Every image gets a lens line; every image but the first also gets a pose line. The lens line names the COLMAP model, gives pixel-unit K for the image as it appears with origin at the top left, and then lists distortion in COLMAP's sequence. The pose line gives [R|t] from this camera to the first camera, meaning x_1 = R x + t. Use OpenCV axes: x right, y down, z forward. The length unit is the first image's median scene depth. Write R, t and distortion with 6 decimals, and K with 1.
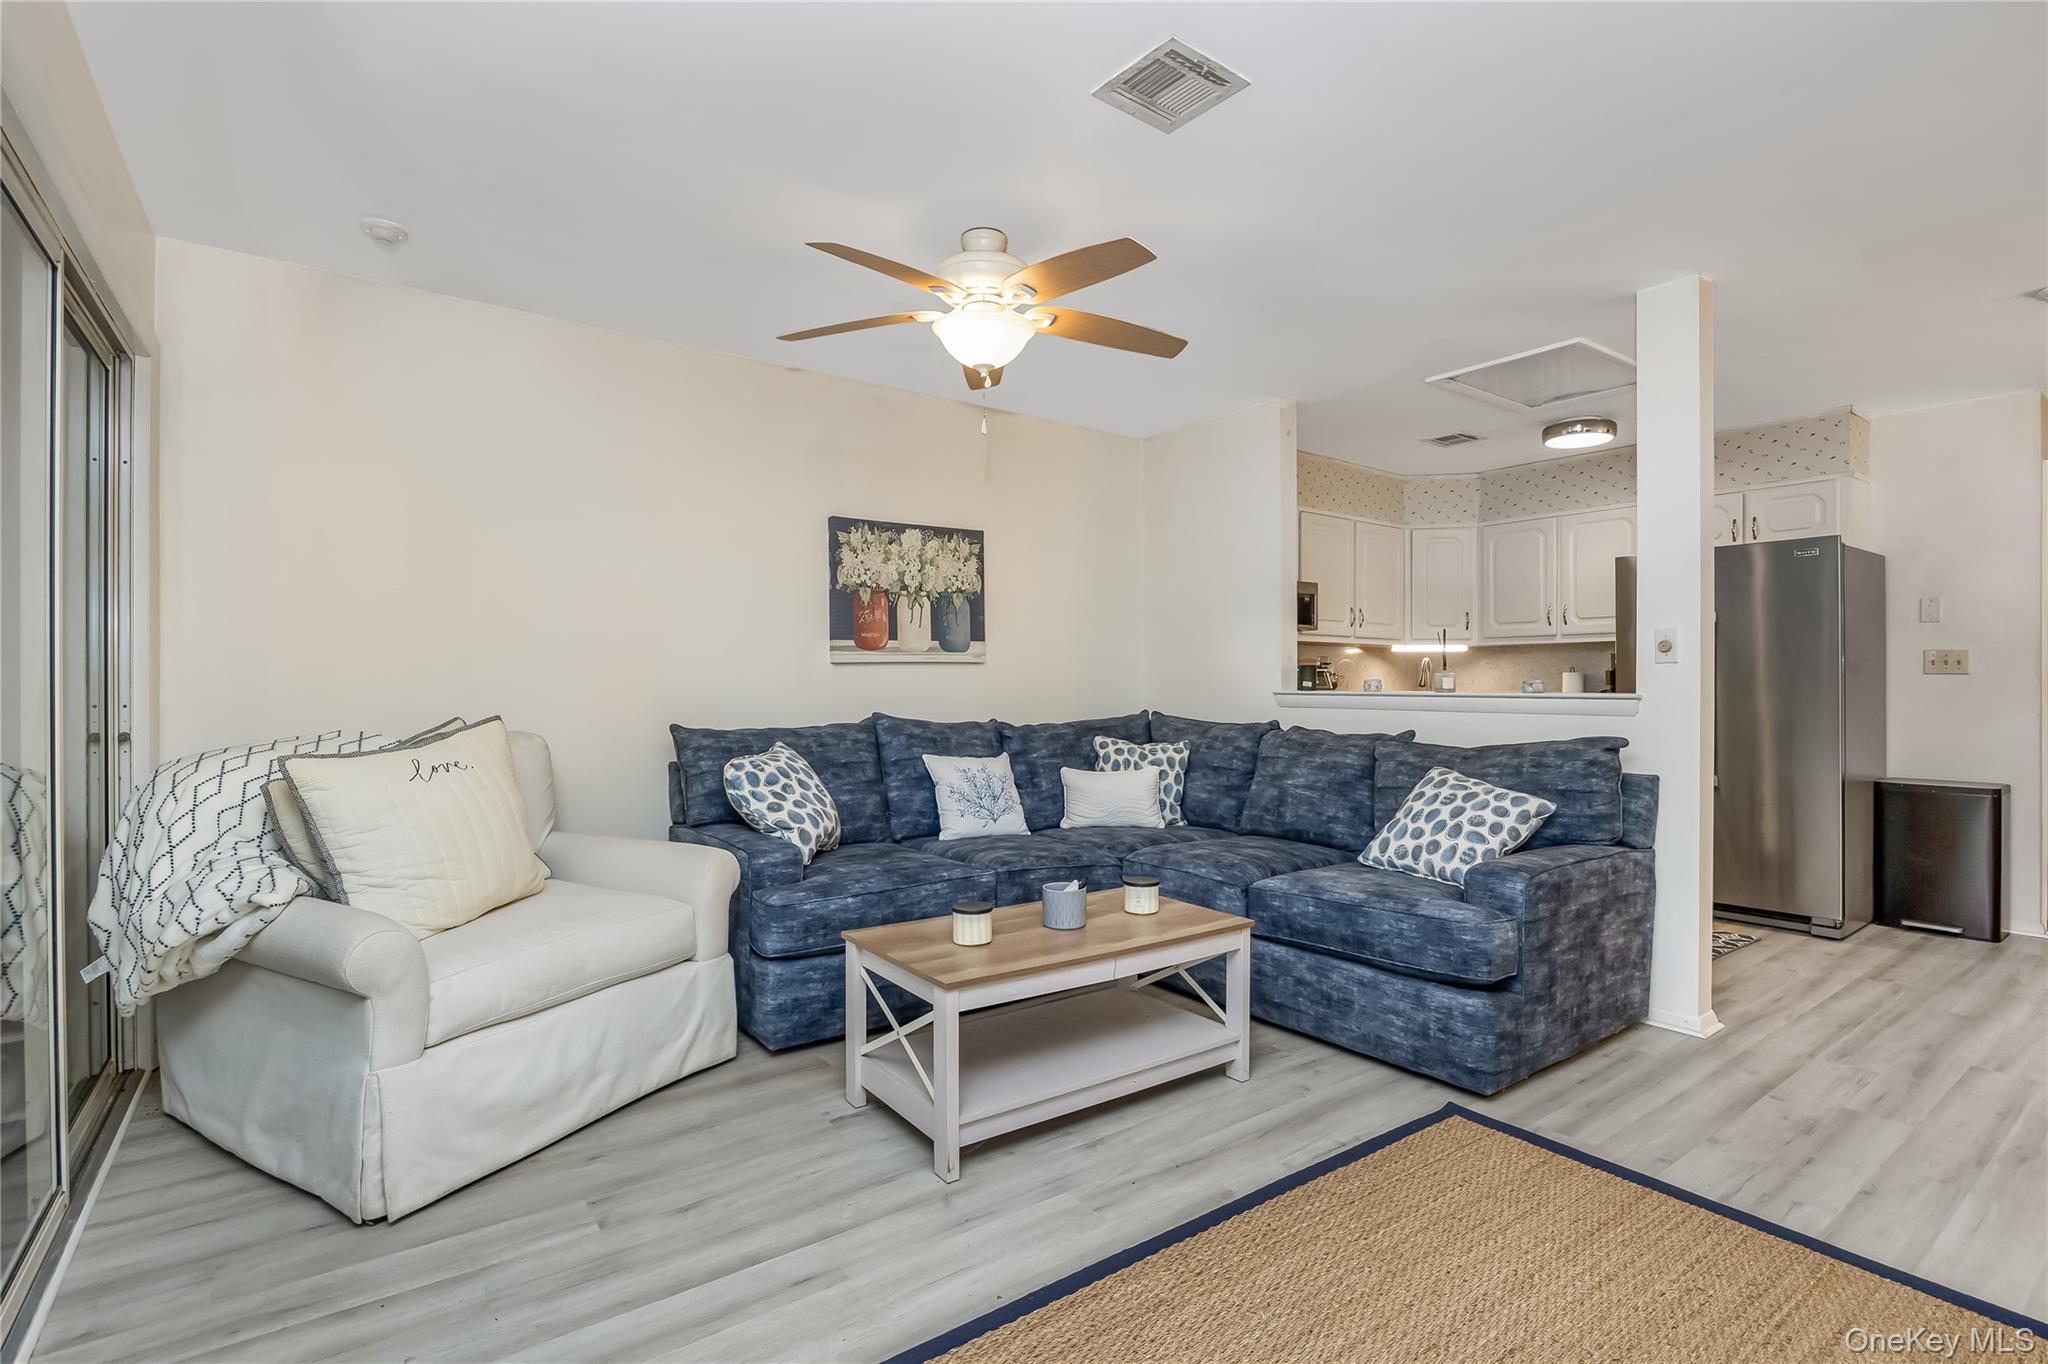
lens RADIAL K [[960.6, 0, 1033.1], [0, 960.6, 685.3], [0, 0, 1]] dist [-0.015416, 0.000095]
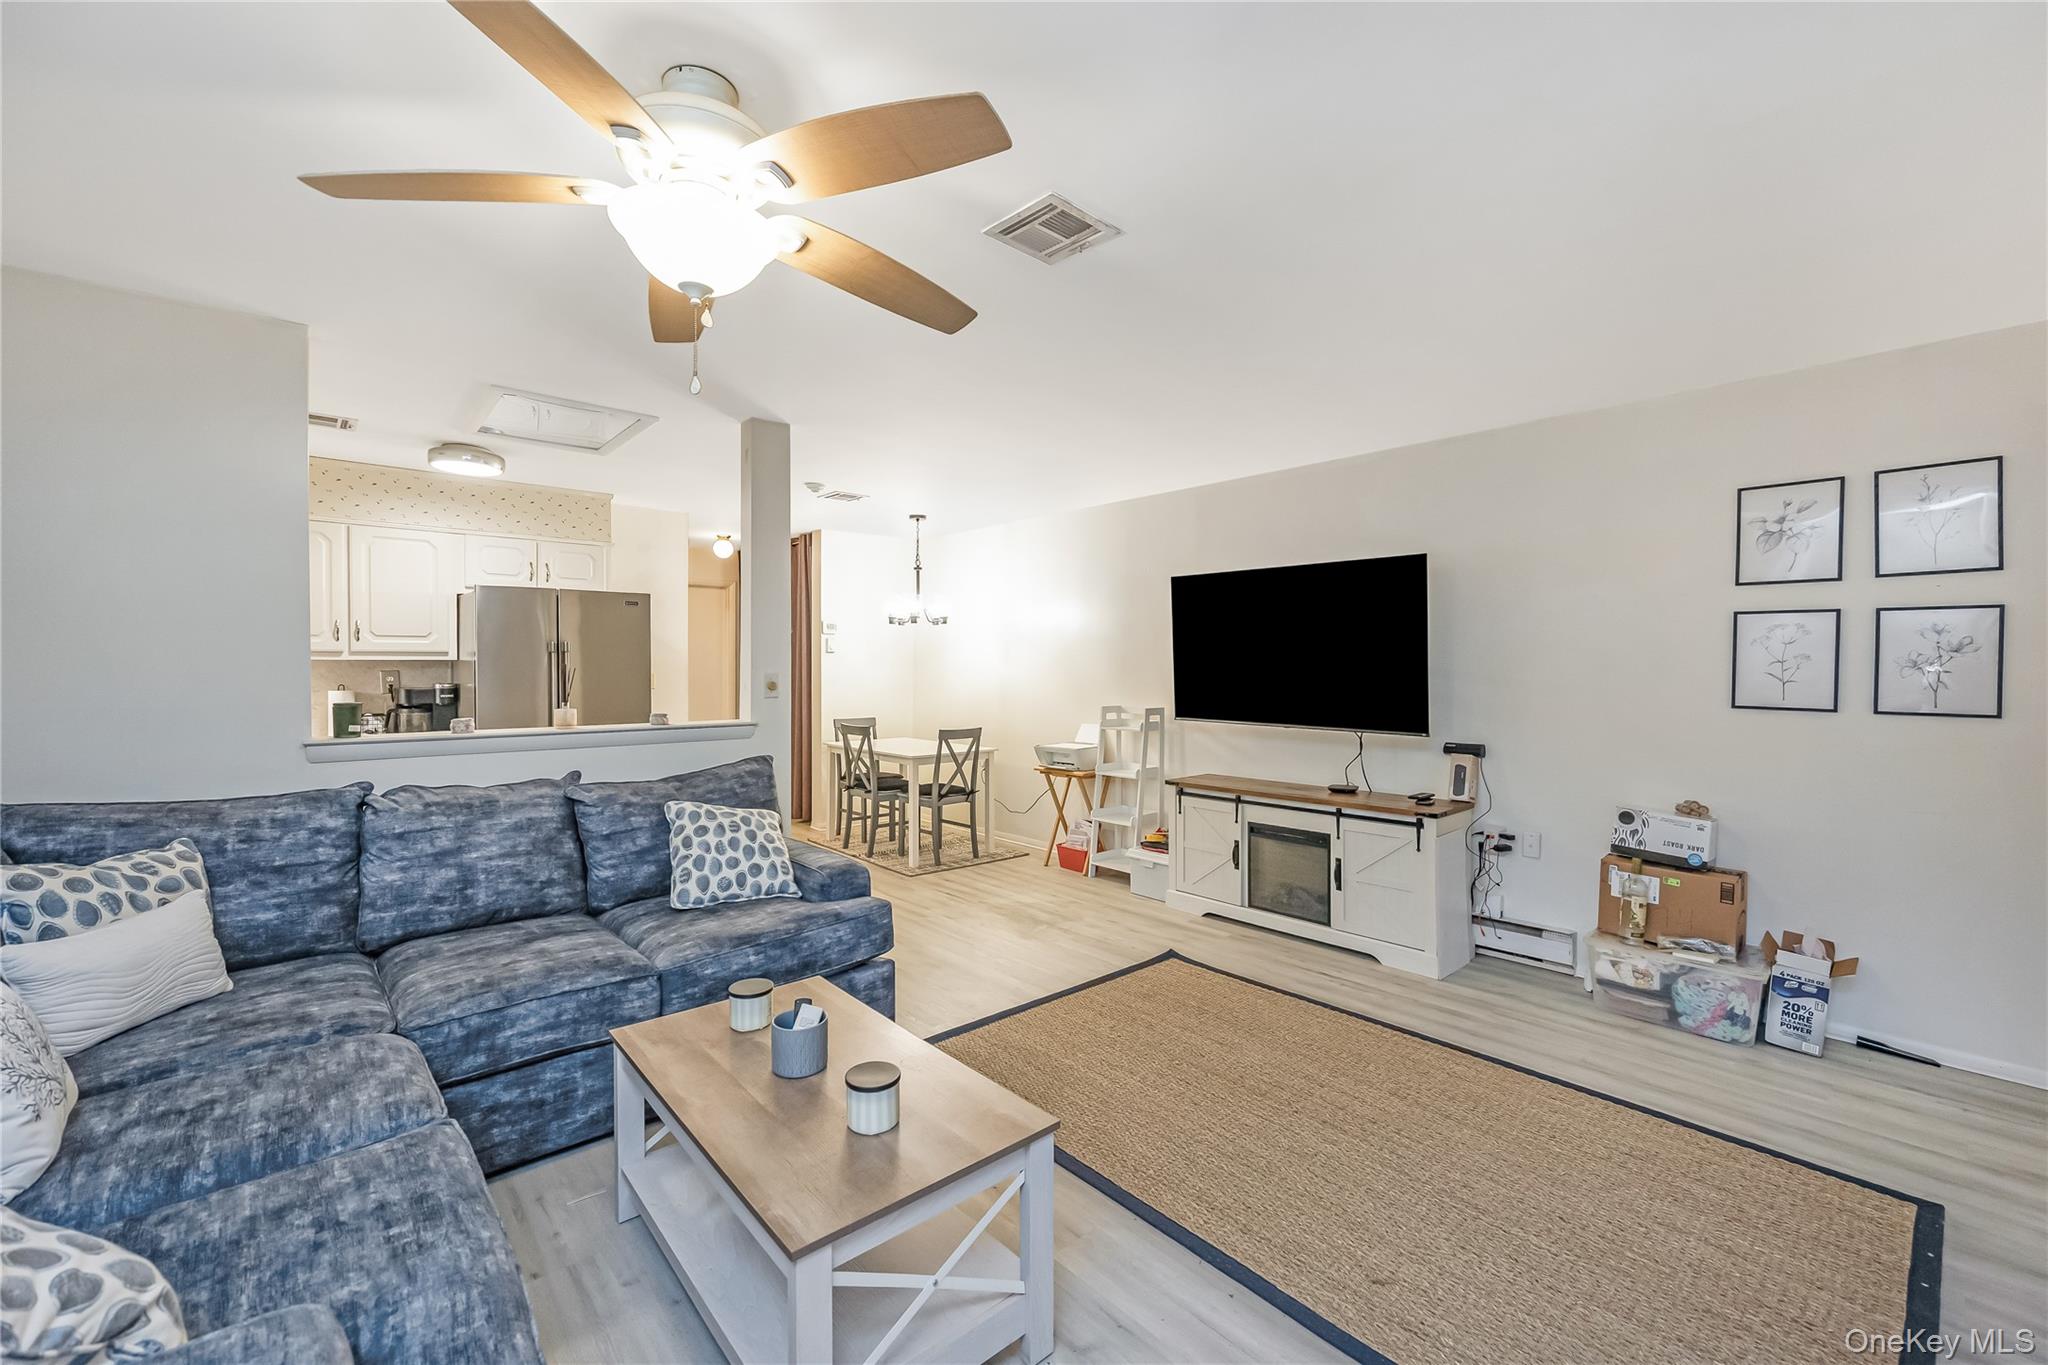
lens RADIAL K [[829.2, 0, 1024.0], [0, 829.2, 682.5], [0, 0, 1]] dist [-0.001493, -0.000135]
pose [[-0.086175, -0.020254, 0.996074, -0.413160], [0.000612, 0.999792, 0.020383, -0.051415], [-0.996280, 0.002366, -0.086145, 0.546942]]
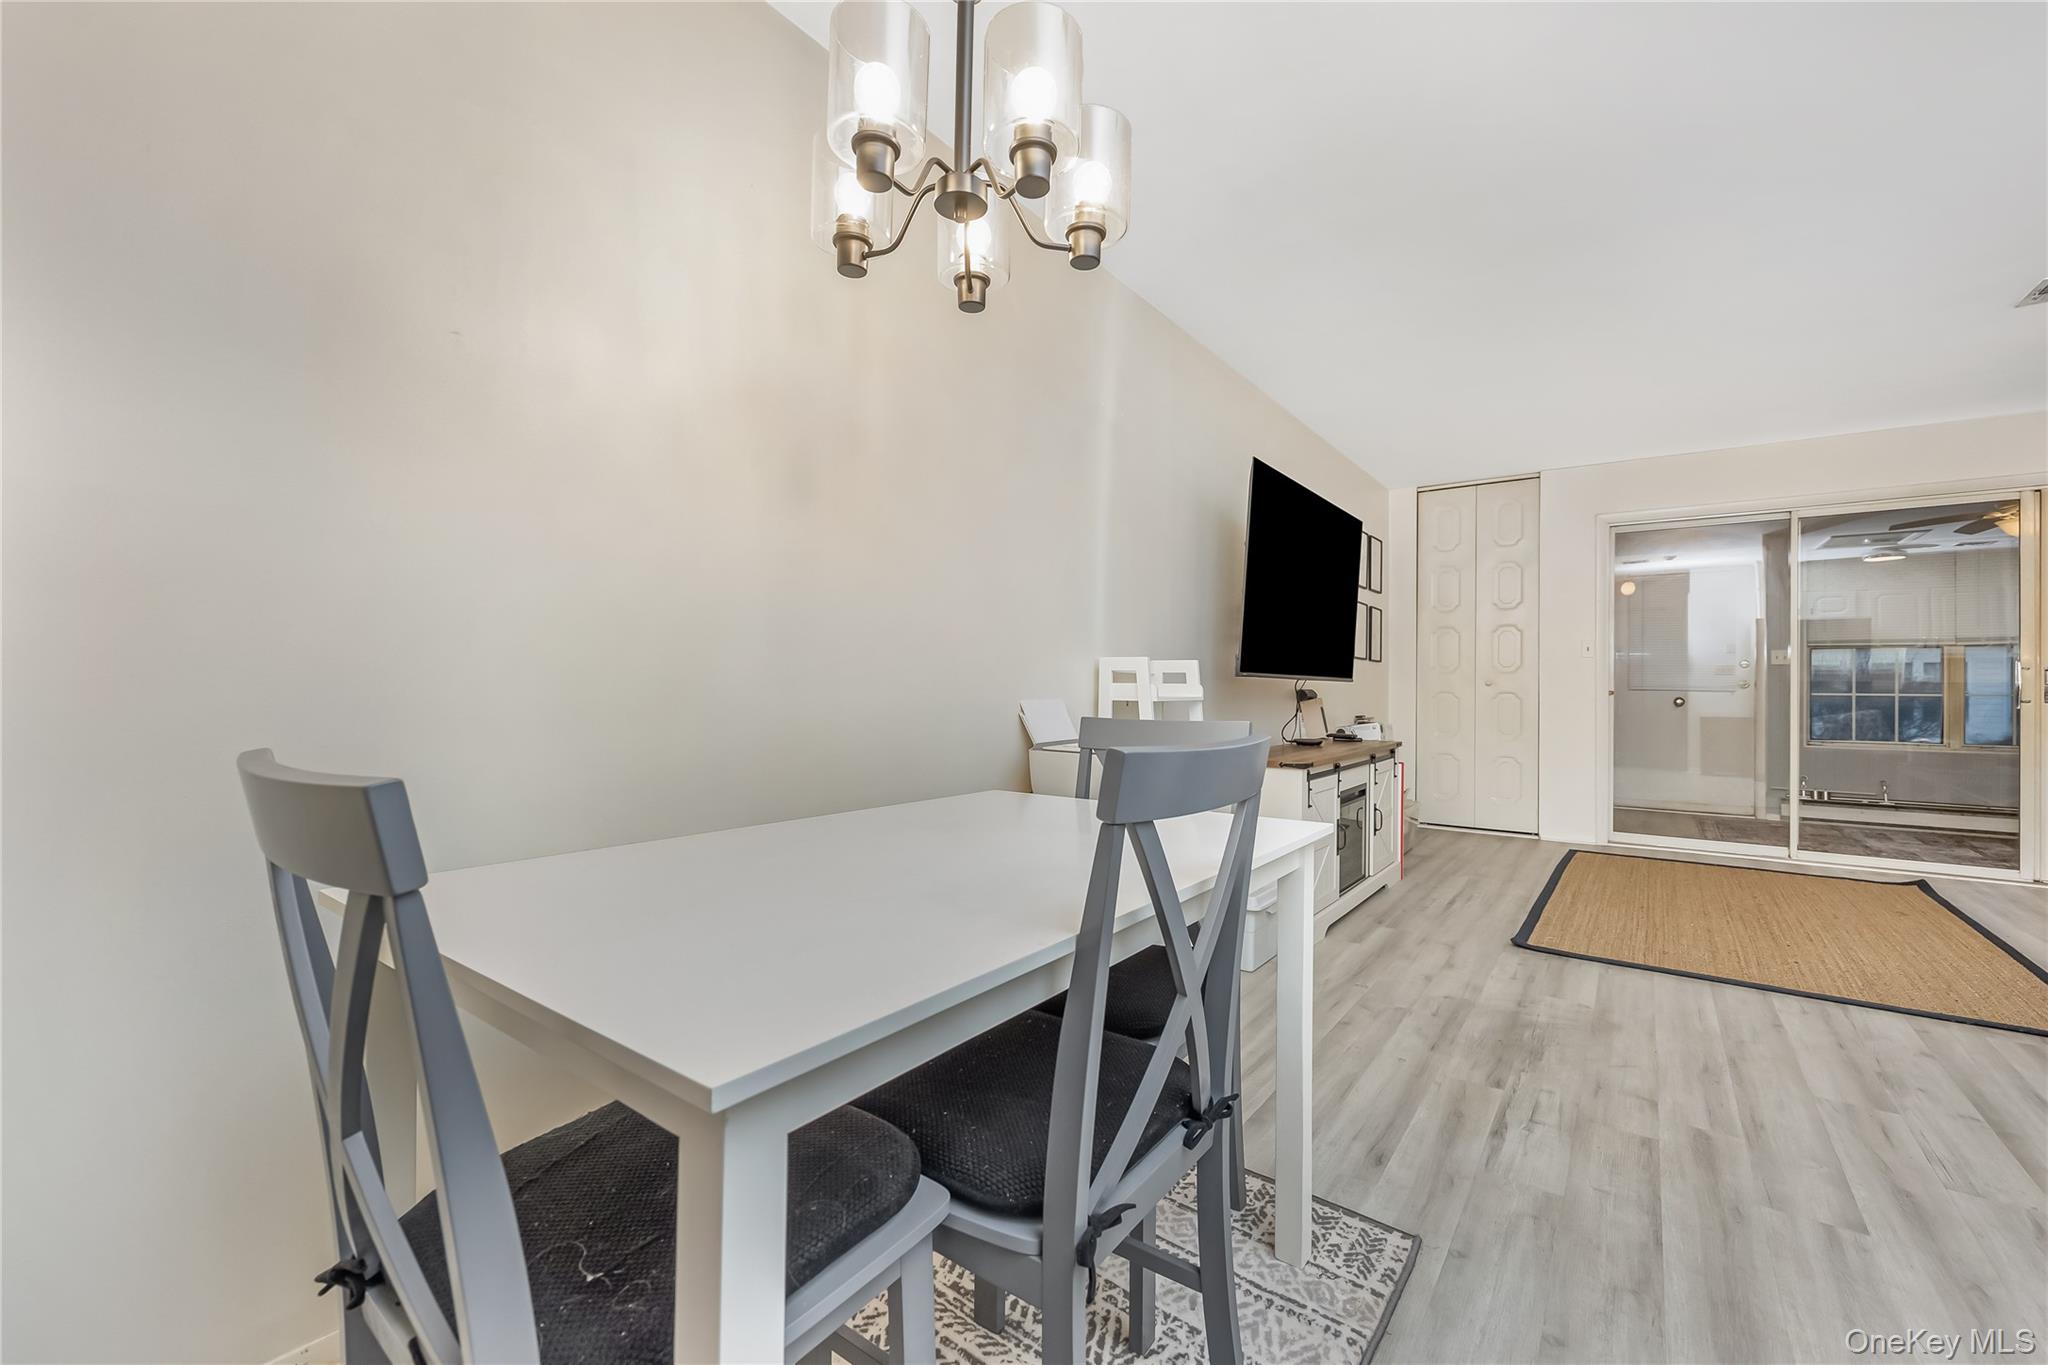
lens RADIAL K [[829.2, 0, 1024.0], [0, 829.2, 682.5], [0, 0, 1]] dist [-0.001493, -0.000135]
pose [[-0.957013, -0.013284, -0.289740, 1.108669], [-0.011895, 0.999908, -0.006552, 0.037914], [0.289801, -0.002823, -0.957083, 0.895465]]
